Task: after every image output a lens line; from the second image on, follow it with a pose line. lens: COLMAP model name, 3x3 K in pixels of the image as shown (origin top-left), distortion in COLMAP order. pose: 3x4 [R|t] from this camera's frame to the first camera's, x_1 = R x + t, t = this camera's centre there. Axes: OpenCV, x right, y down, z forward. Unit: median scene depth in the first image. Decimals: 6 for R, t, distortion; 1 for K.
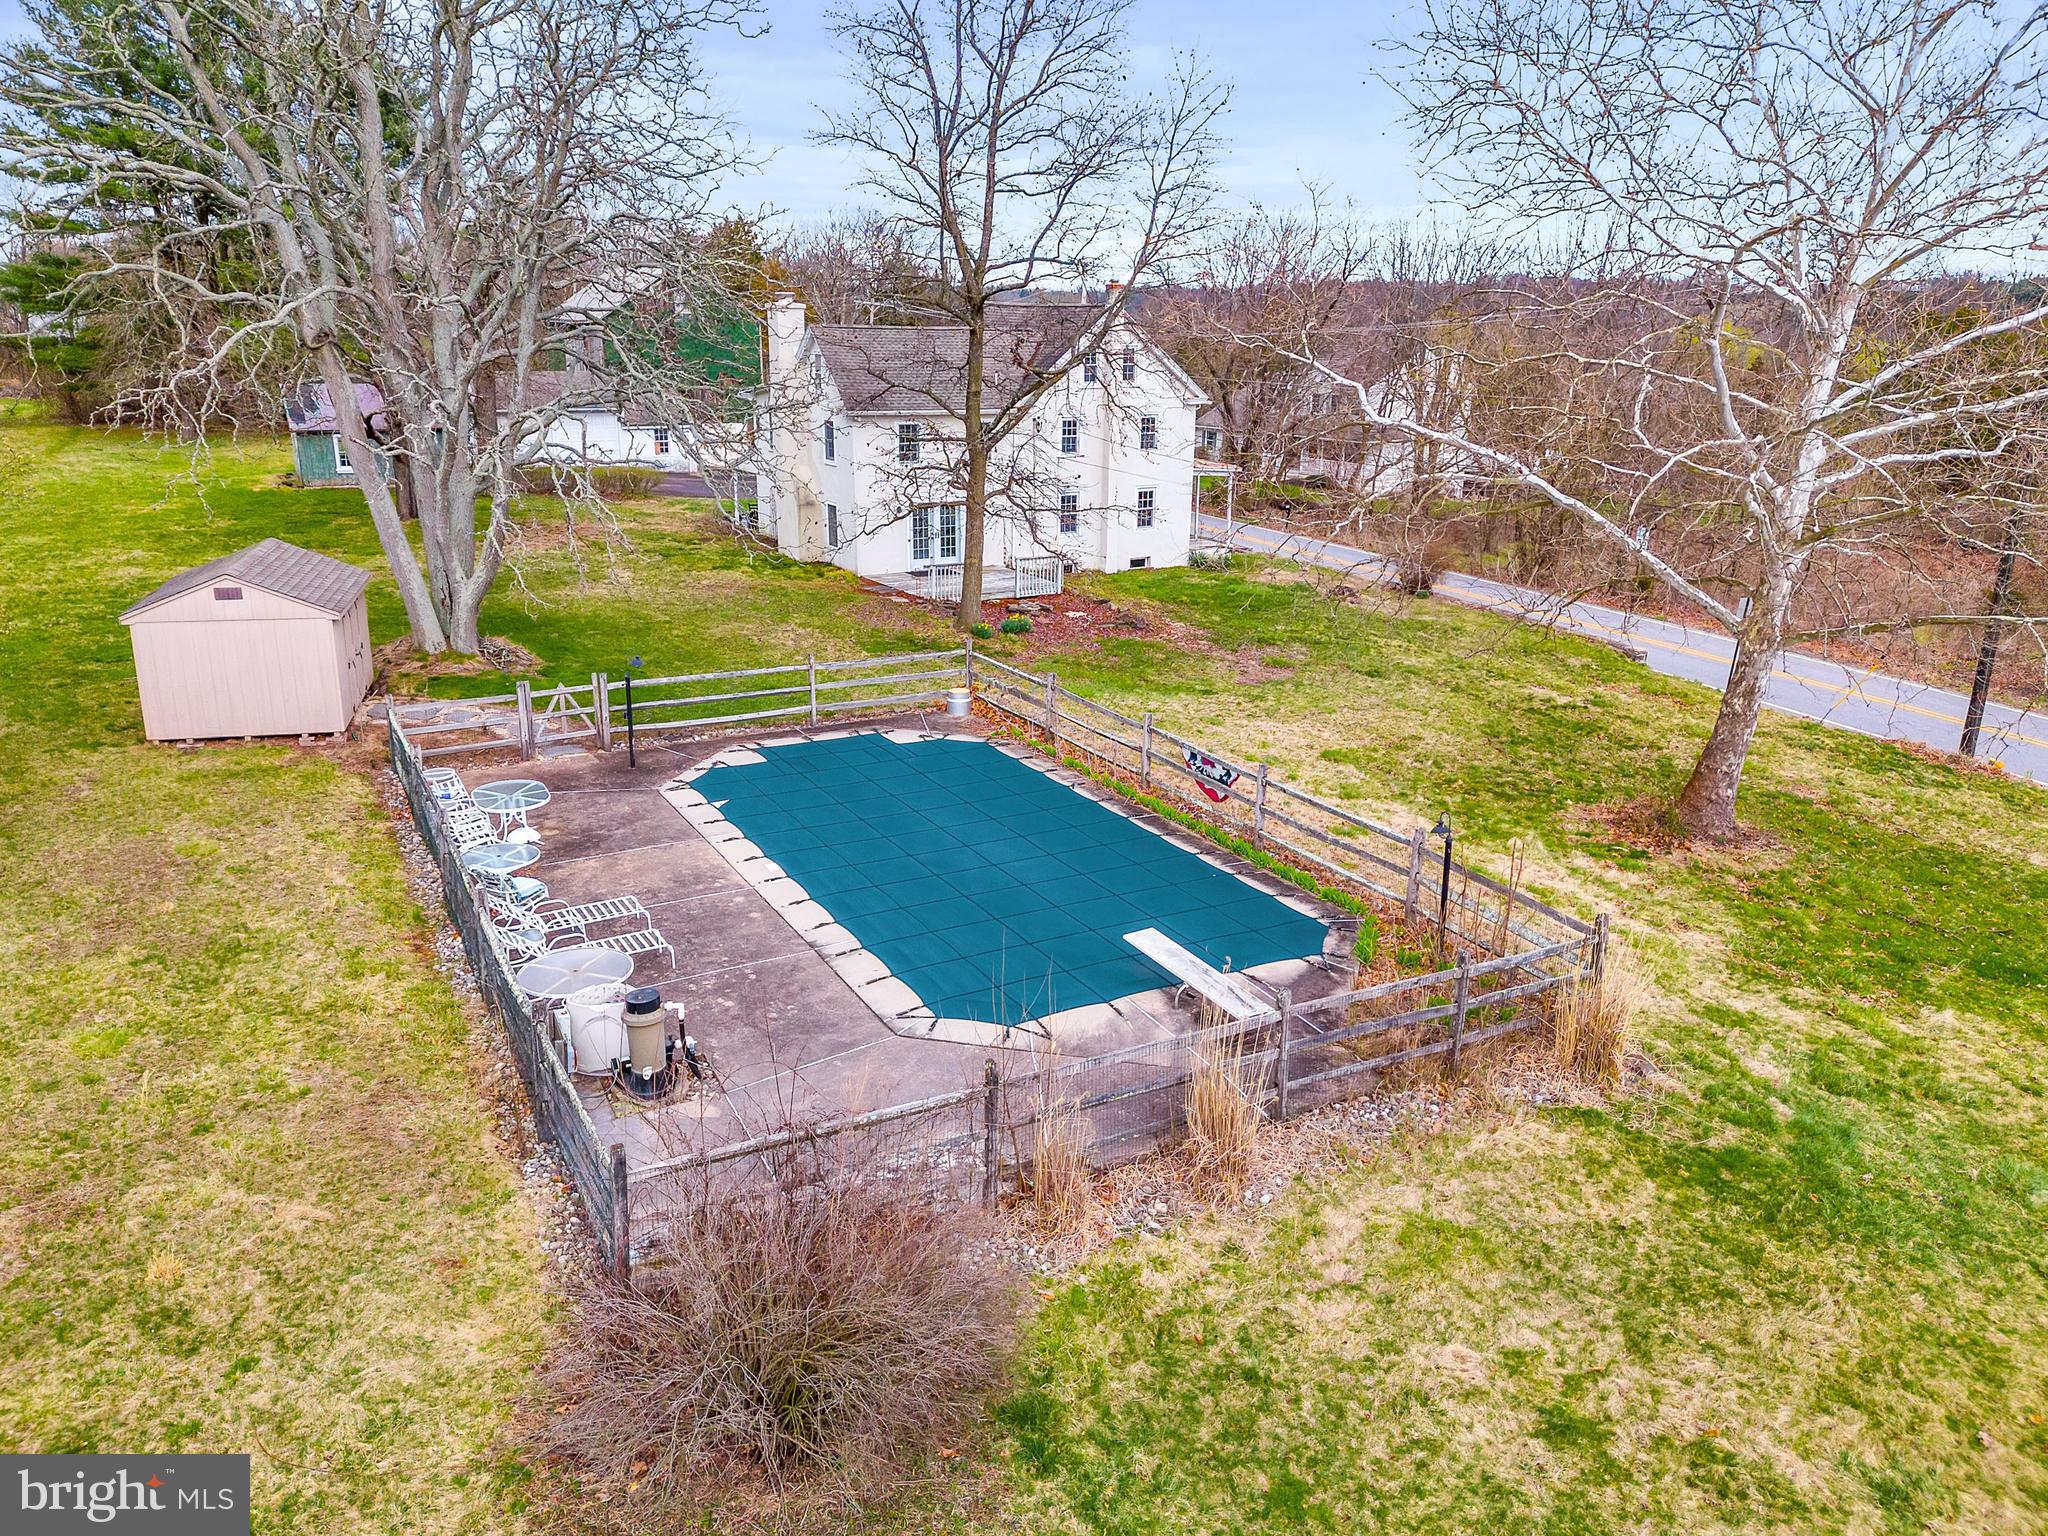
lens RADIAL K [[1479.1, 0, 1024.0], [0, 1479.1, 768.0], [0, 0, 1]] dist [0.047594, -0.004782]
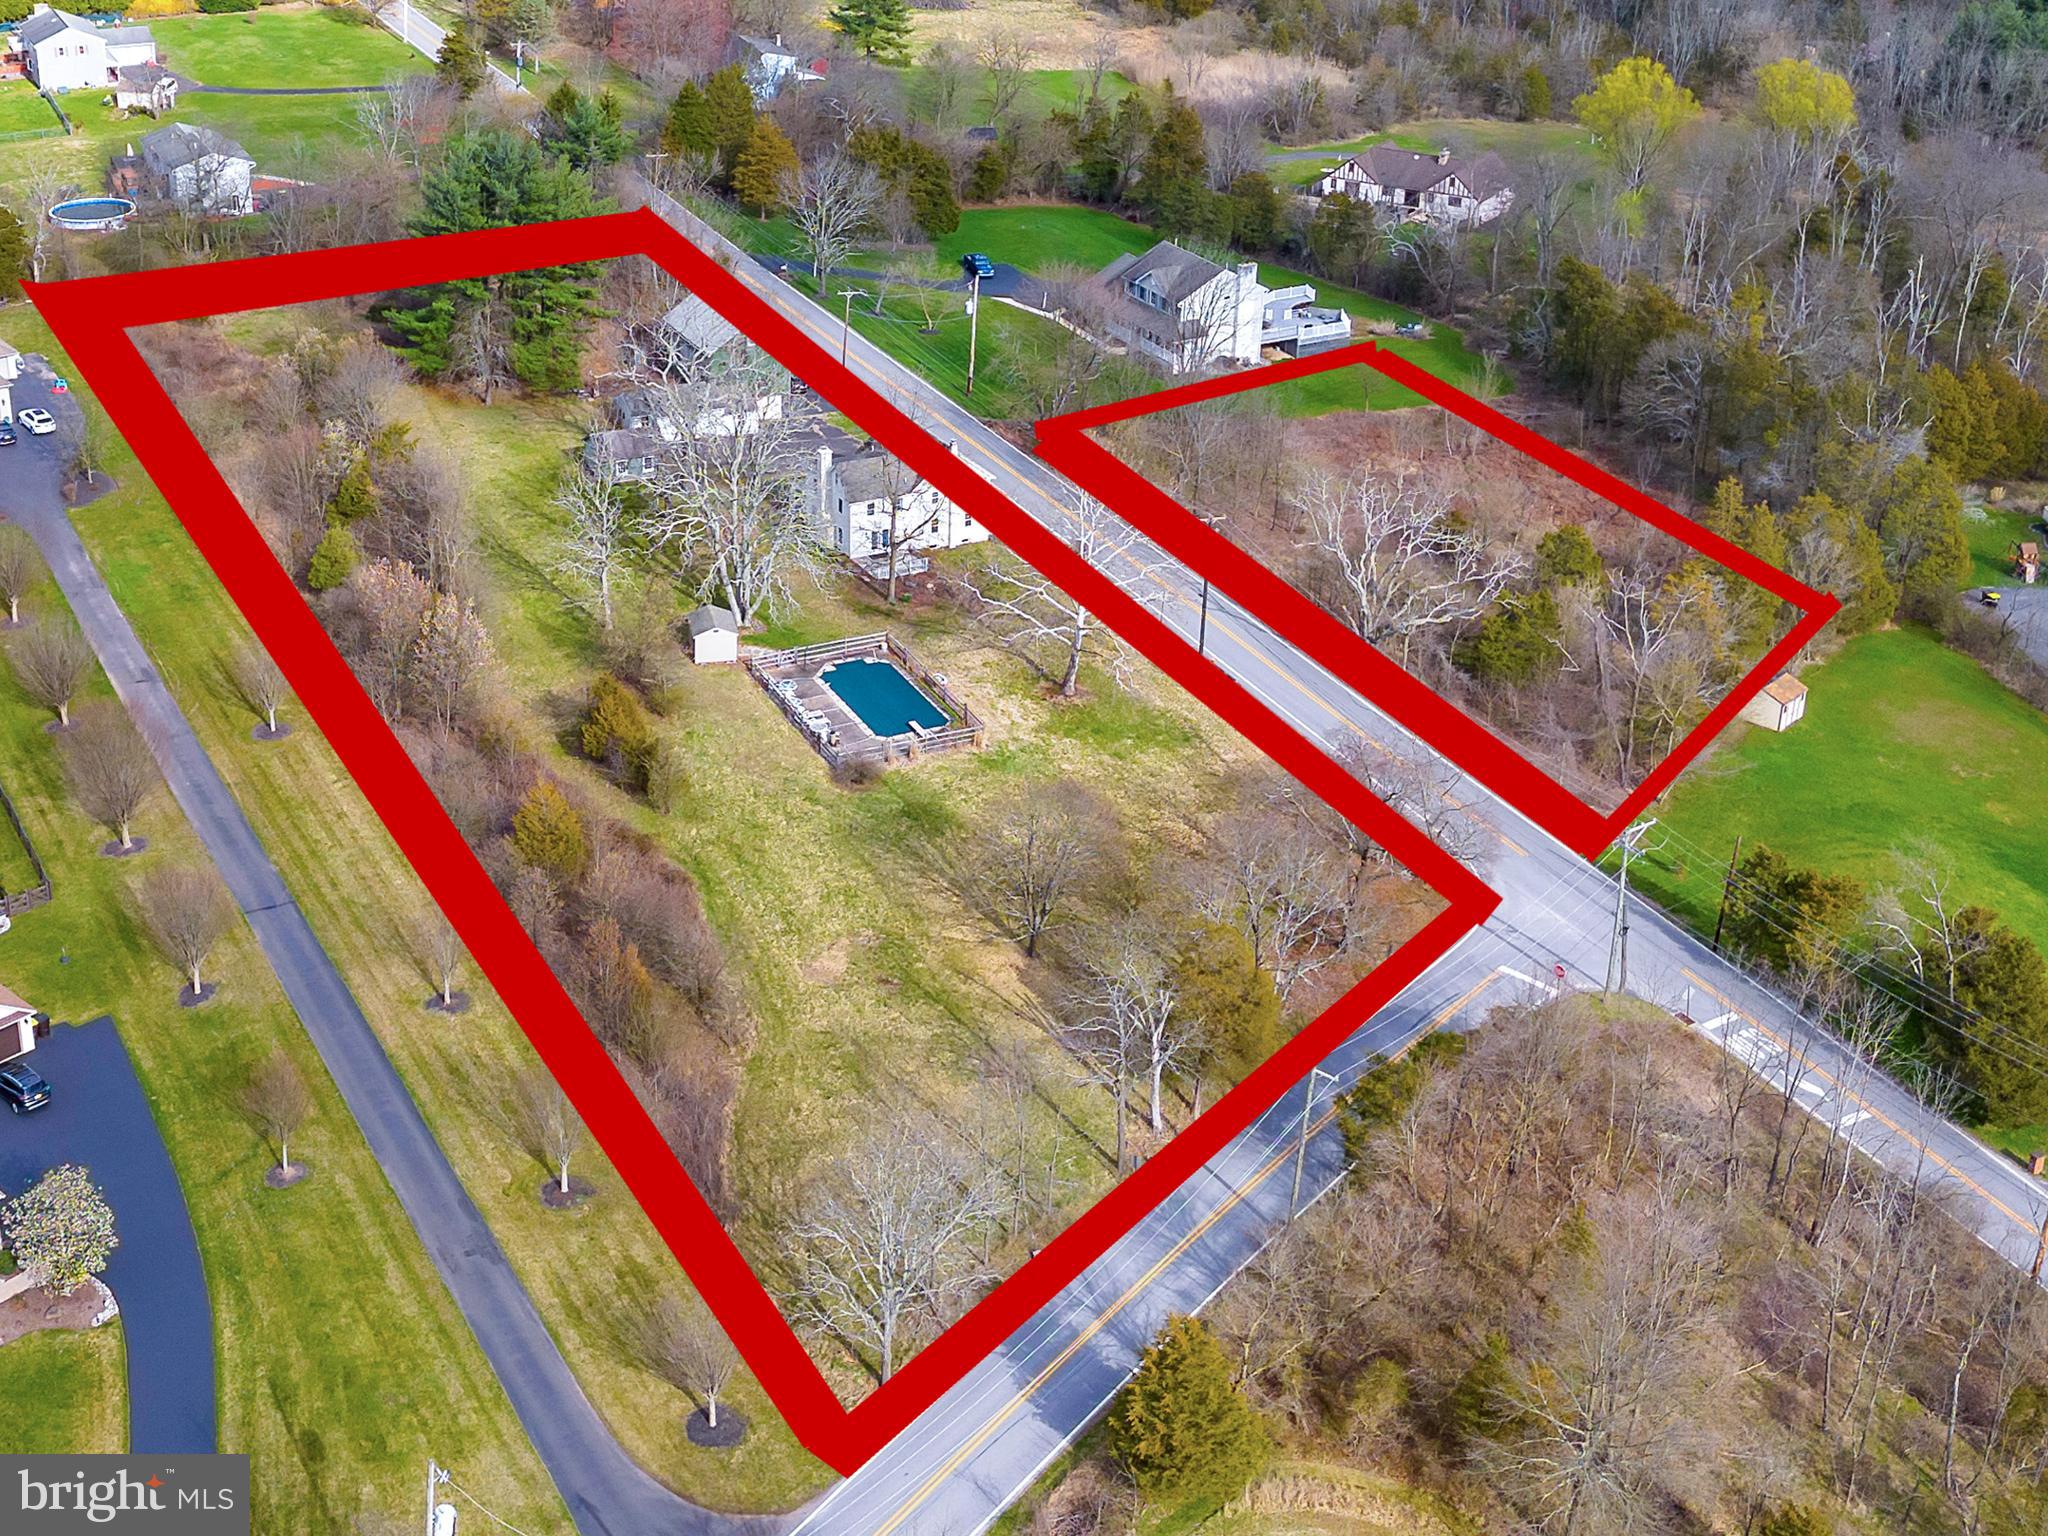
lens RADIAL K [[1479.1, 0, 1024.0], [0, 1479.1, 768.0], [0, 0, 1]] dist [0.047594, -0.004782]
pose [[0.998698, 0.032199, 0.039574, 0.280559], [-0.039887, 0.976431, 0.212113, -0.913989], [-0.031812, -0.213416, 0.976443, -4.486402]]
